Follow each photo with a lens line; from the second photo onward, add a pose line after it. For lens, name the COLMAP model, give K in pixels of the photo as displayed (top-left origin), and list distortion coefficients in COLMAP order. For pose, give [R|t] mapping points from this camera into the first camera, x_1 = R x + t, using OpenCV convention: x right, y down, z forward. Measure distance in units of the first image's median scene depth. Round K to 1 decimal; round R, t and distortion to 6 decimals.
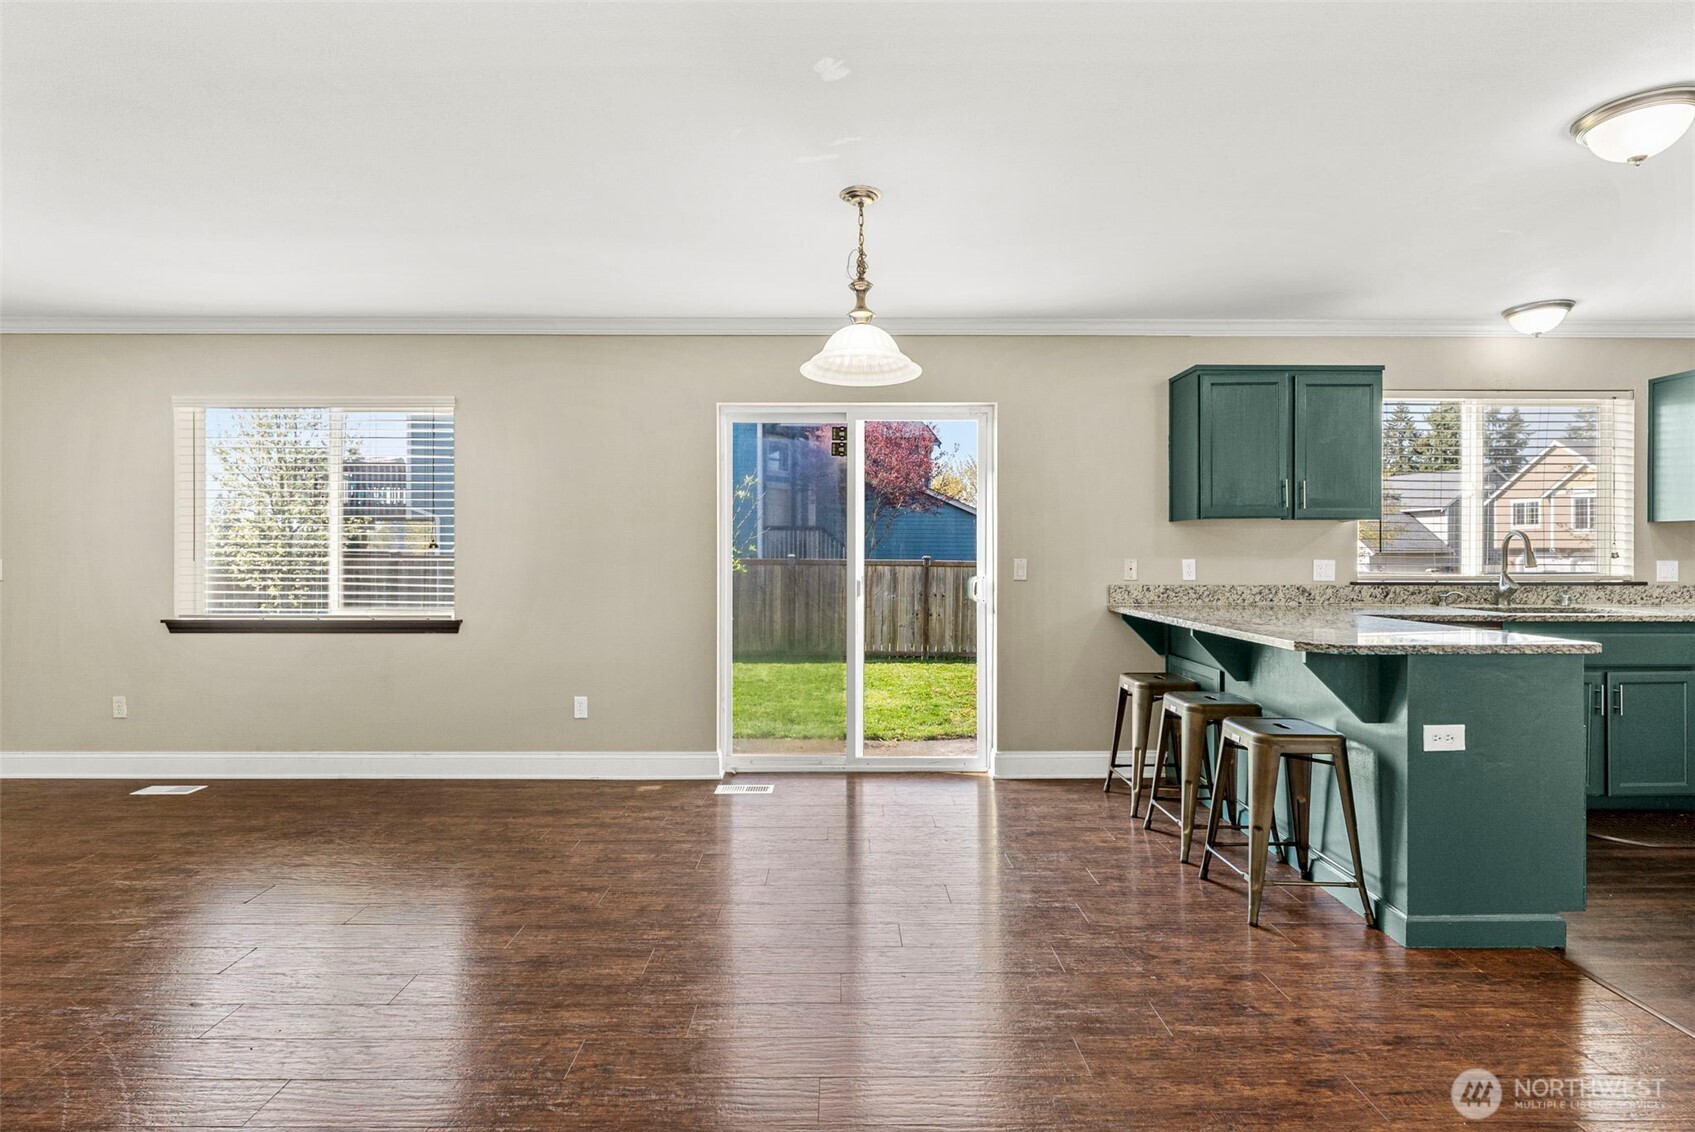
lens RADIAL K [[801.6, 0, 848.5], [0, 801.6, 554.1], [0, 0, 1]] dist [-0.002592, 0.000027]
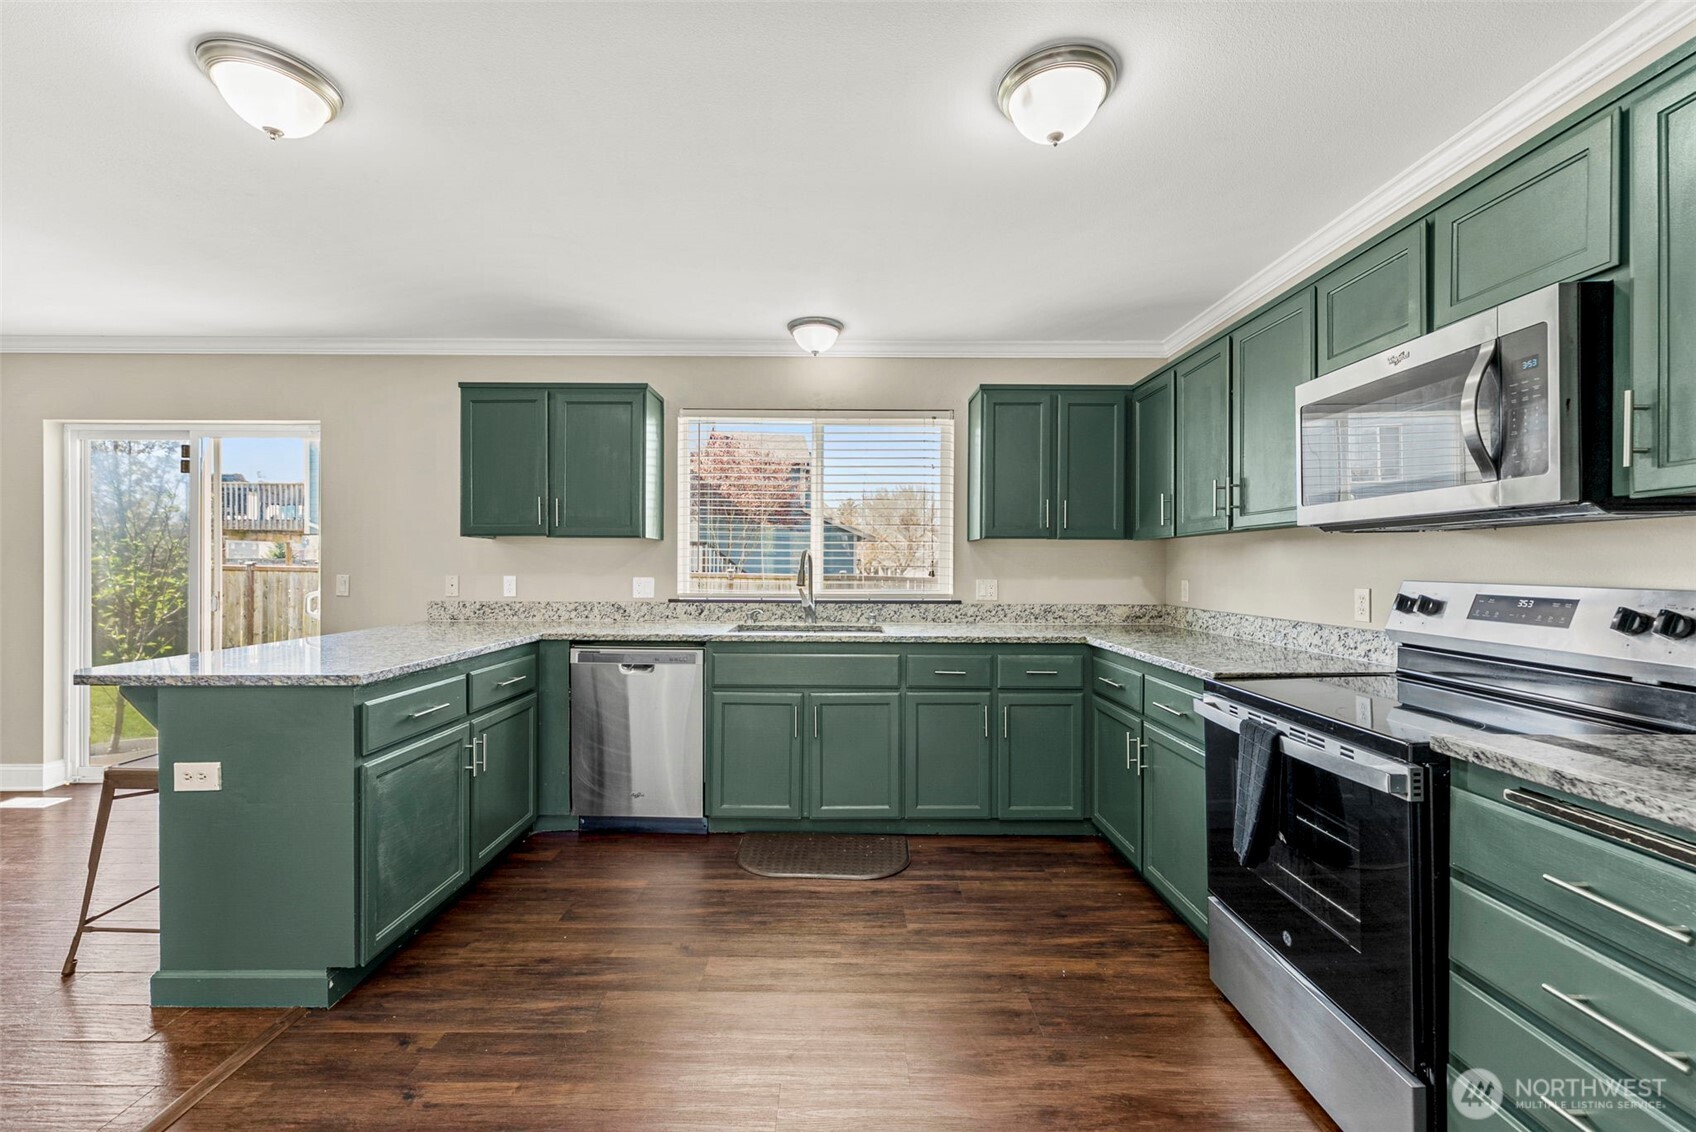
lens RADIAL K [[699.2, 0, 840.8], [0, 699.2, 564.5], [0, 0, 1]] dist [0.001650, -0.000163]
pose [[0.999963, 0.004005, -0.007599, 0.864414], [-0.004025, 0.999989, -0.002528, -0.007857], [0.007589, 0.002559, 0.999968, 0.120034]]
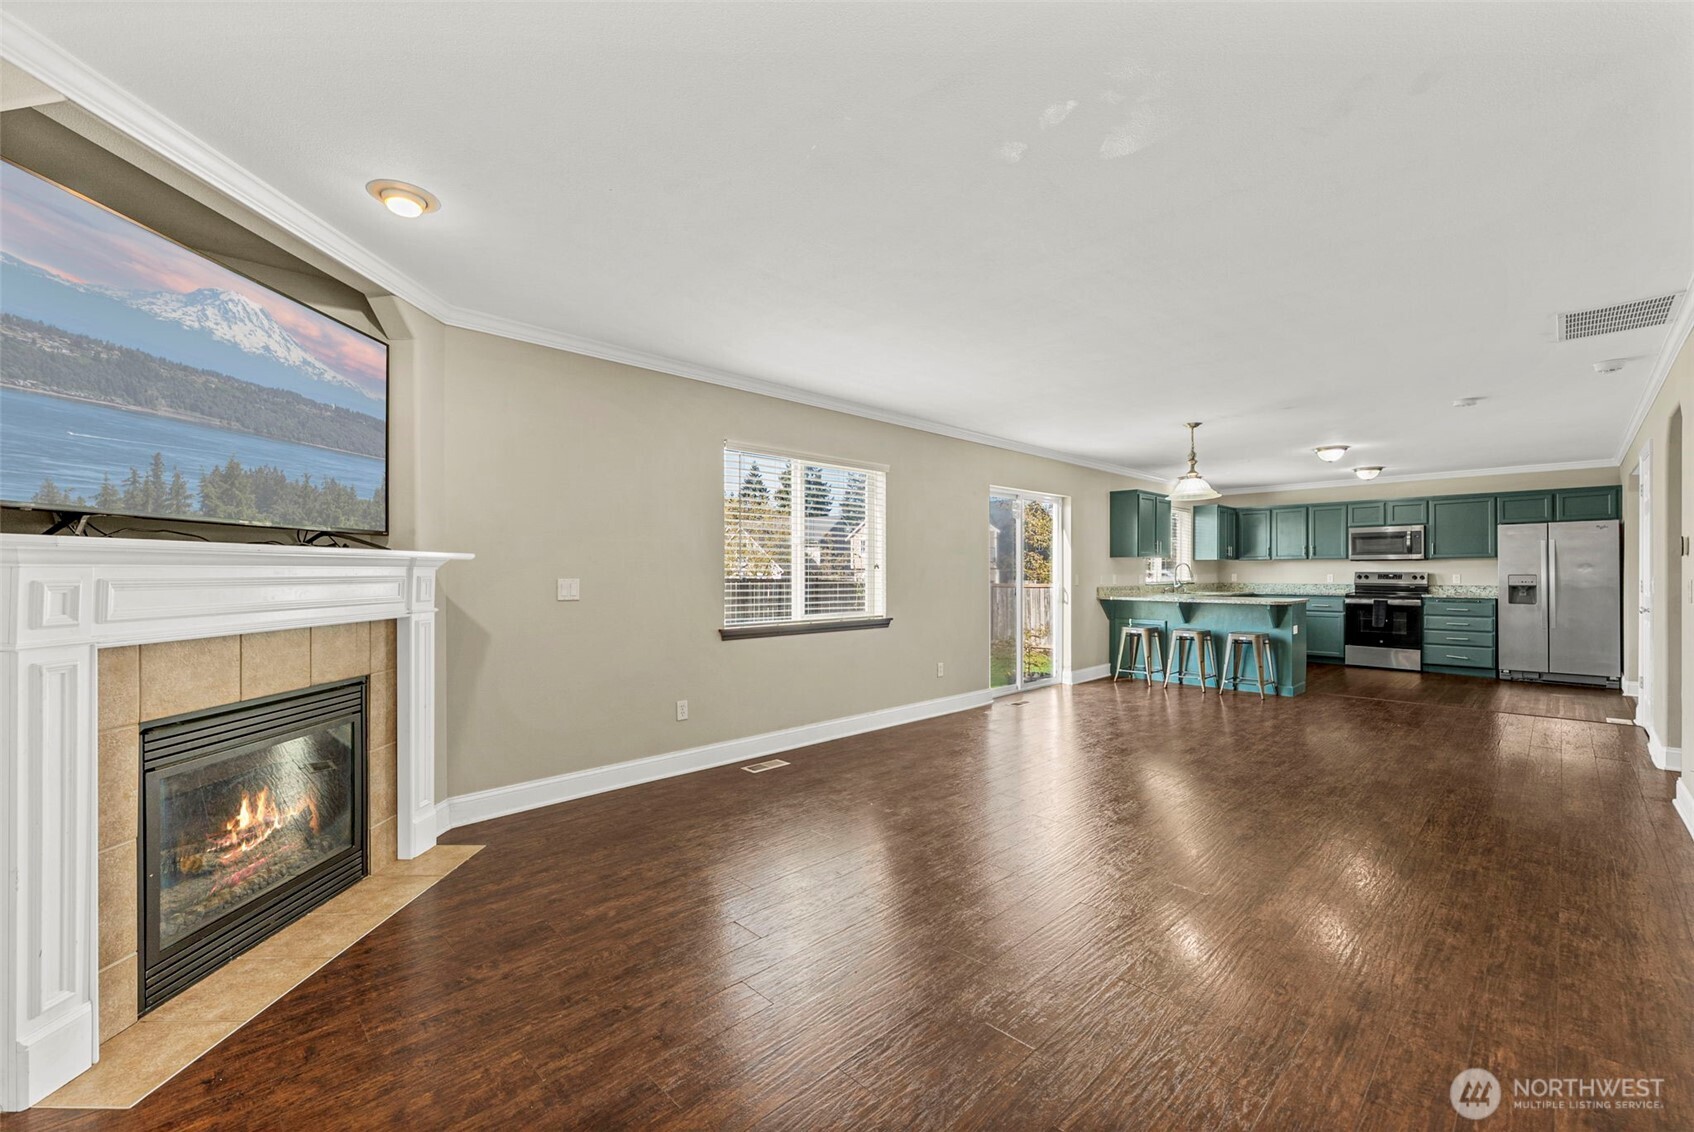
lens RADIAL K [[698.4, 0, 848.2], [0, 698.4, 568.8], [0, 0, 1]] dist [0.001650, -0.000163]
pose [[0.719680, 0.001581, 0.694304, -1.446399], [0.002304, 0.999986, -0.004666, -0.002175], [-0.694302, 0.004958, 0.719667, 0.133790]]
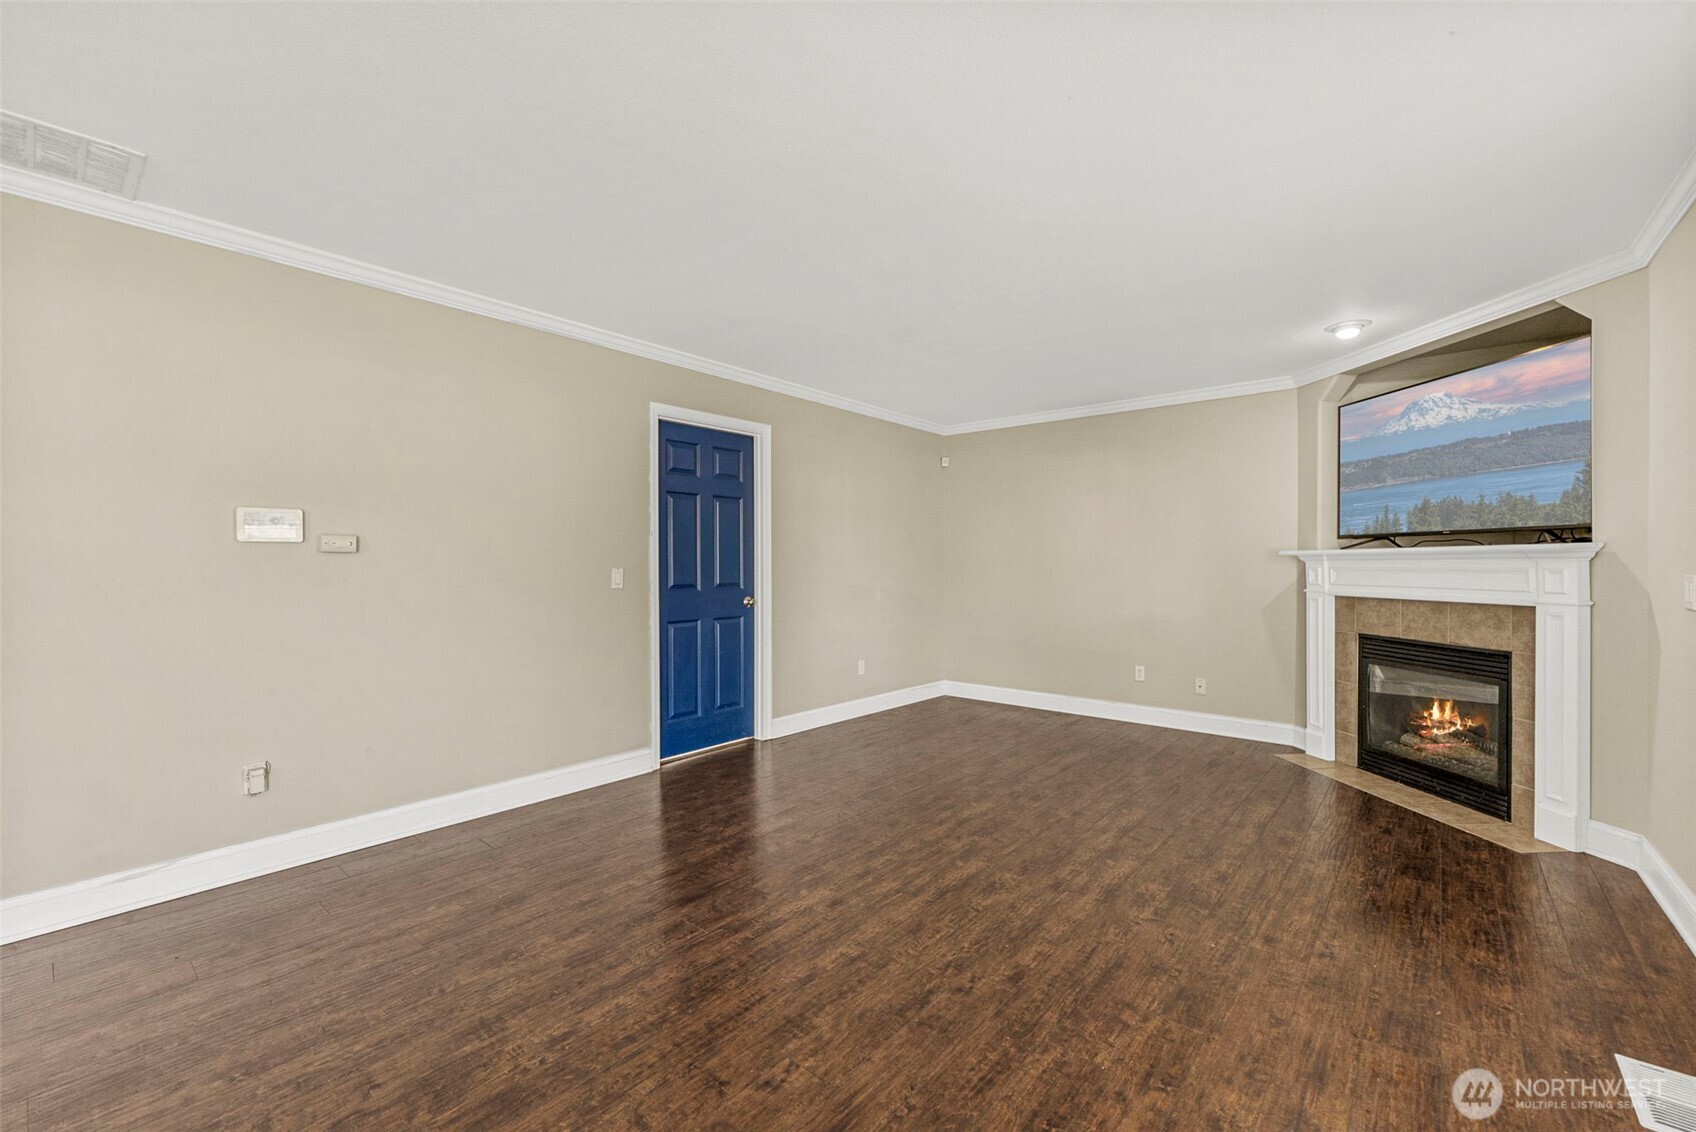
lens RADIAL K [[699.2, 0, 851.8], [0, 699.2, 567.3], [0, 0, 1]] dist [0.001650, -0.000163]
pose [[-0.640136, 0.004676, -0.768248, -0.243147], [-0.001300, 0.999973, 0.007170, -0.005195], [0.768261, 0.005588, -0.640113, 0.860445]]
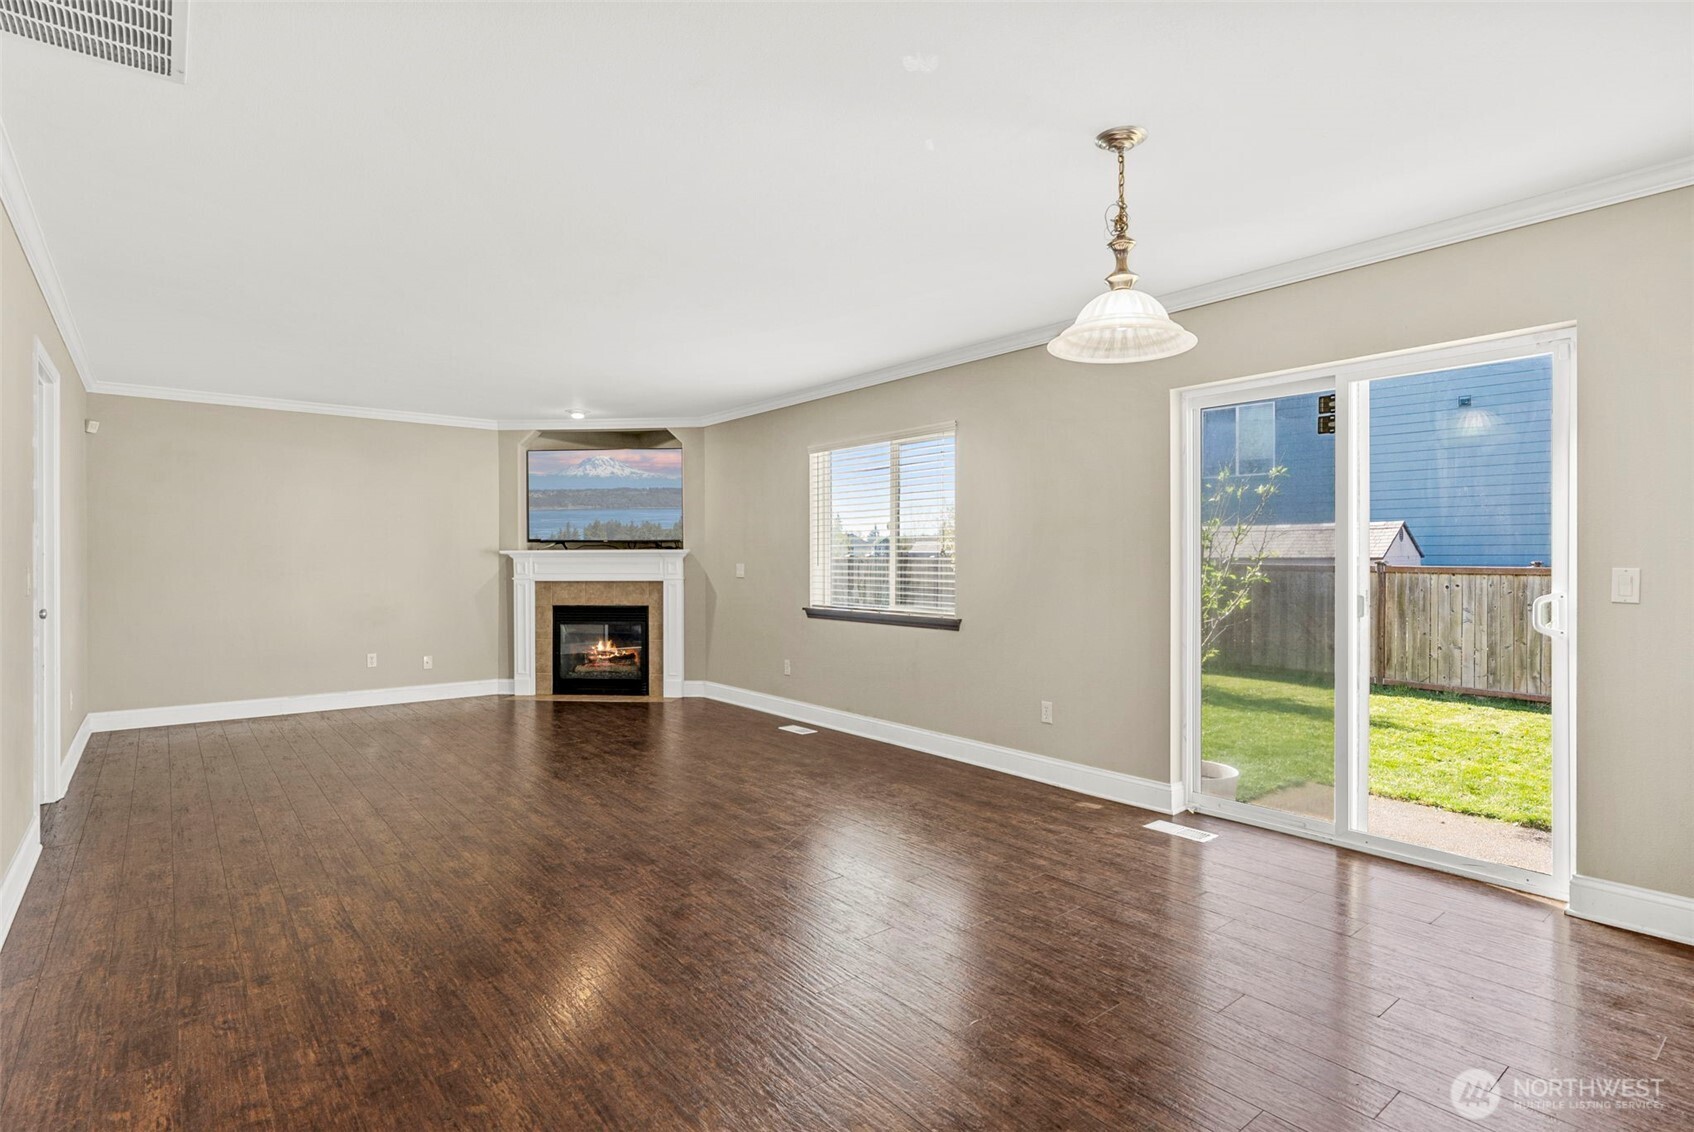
lens RADIAL K [[846.0, 0, 855.2], [0, 846.0, 558.6], [0, 0, 1]] dist [-0.001608, -0.000058]
pose [[0.629498, -0.003132, -0.776996, 0.348875], [0.000953, 0.999994, -0.003259, 0.000658], [0.777002, 0.001311, 0.629497, 0.141440]]
